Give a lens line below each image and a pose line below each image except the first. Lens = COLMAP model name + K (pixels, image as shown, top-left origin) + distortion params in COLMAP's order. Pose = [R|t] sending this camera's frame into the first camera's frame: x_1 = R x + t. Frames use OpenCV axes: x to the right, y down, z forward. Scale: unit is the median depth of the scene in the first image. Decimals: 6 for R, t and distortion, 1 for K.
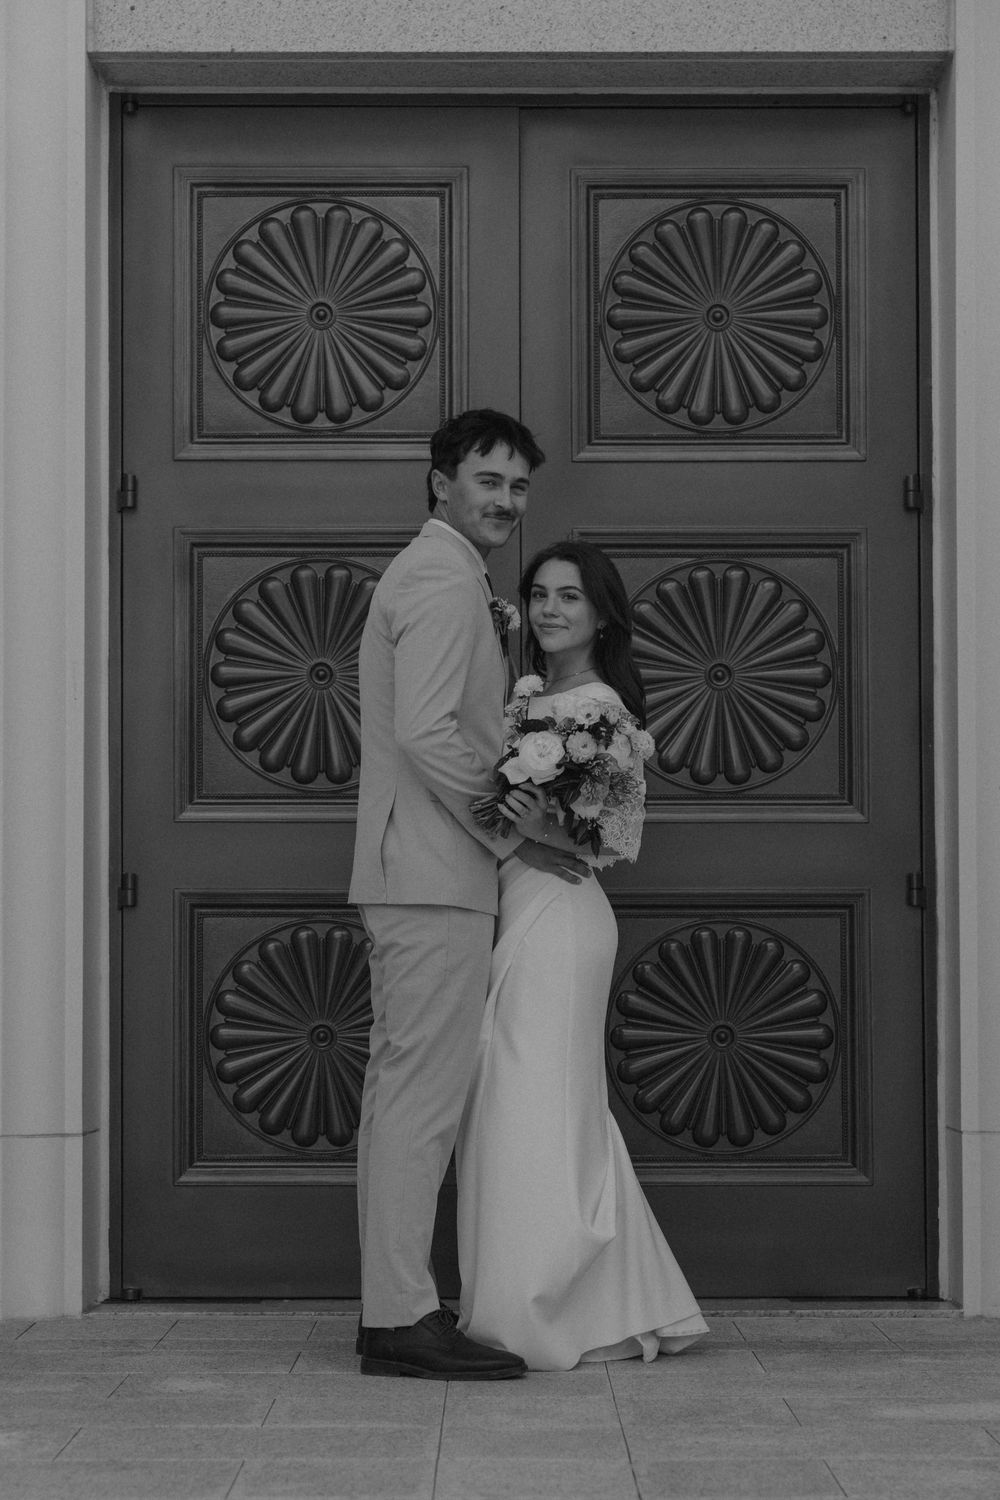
lens RADIAL K [[3351.7, 0, 532.2], [0, 3351.7, 828.7], [0, 0, 1]] dist [0.086496, 0.000000]
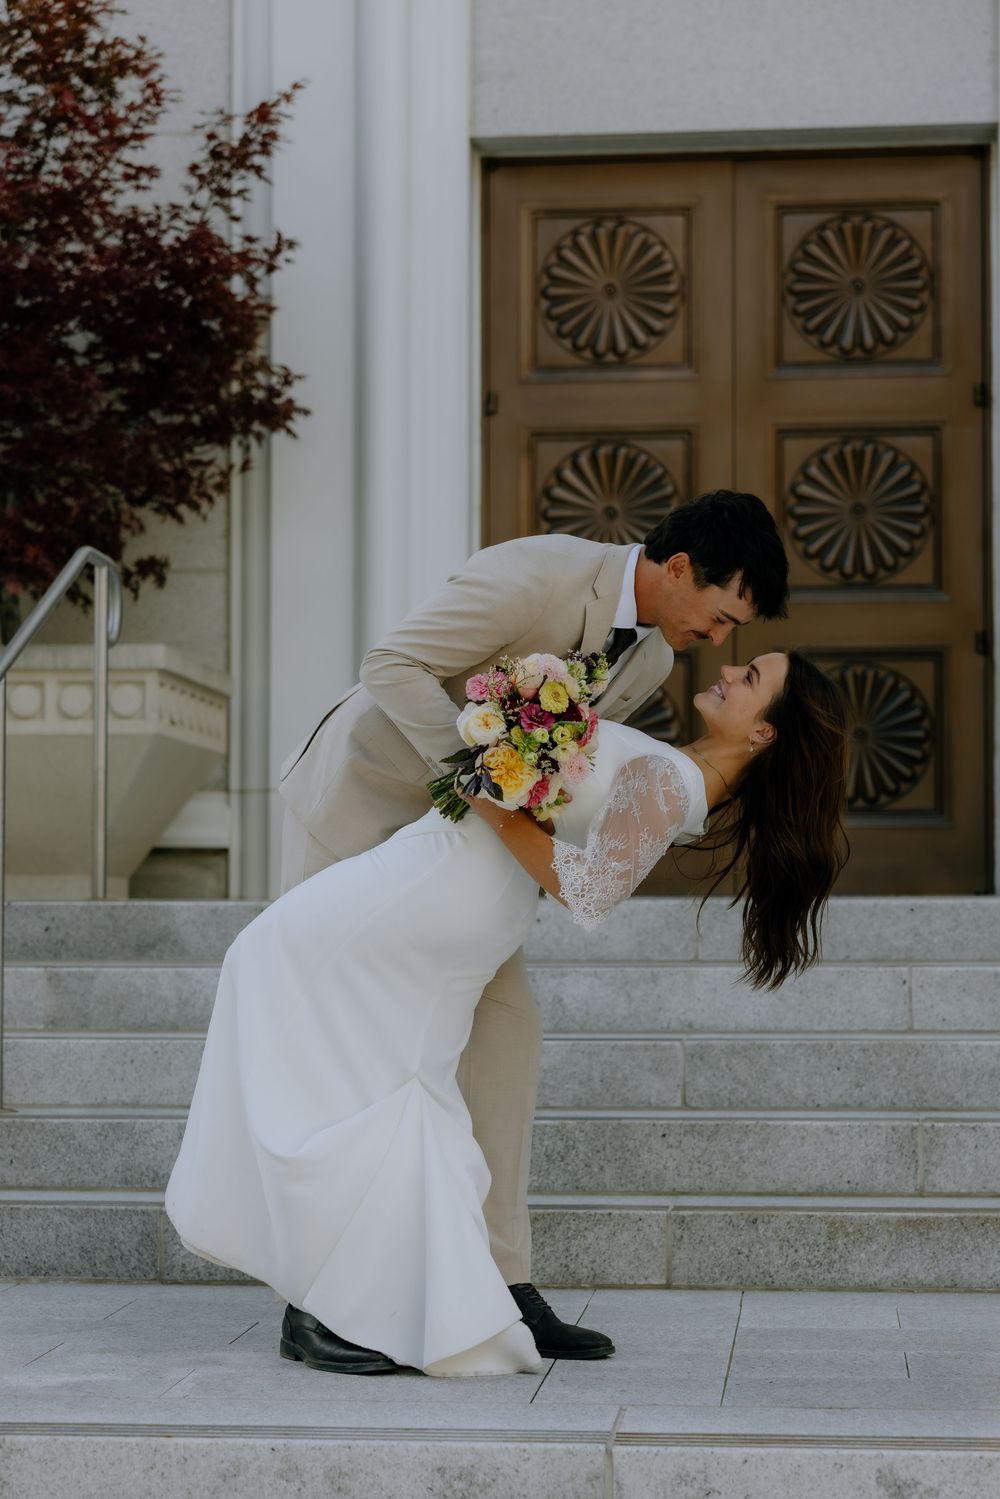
lens RADIAL K [[3210.0, 0, 486.7], [0, 3210.0, 872.2], [0, 0, 1]] dist [0.013671, 0.000000]
pose [[0.993433, -0.001034, -0.114409, 0.054541], [0.003582, 0.999750, 0.022074, 0.092013], [0.114358, -0.022339, 0.993188, -0.545661]]
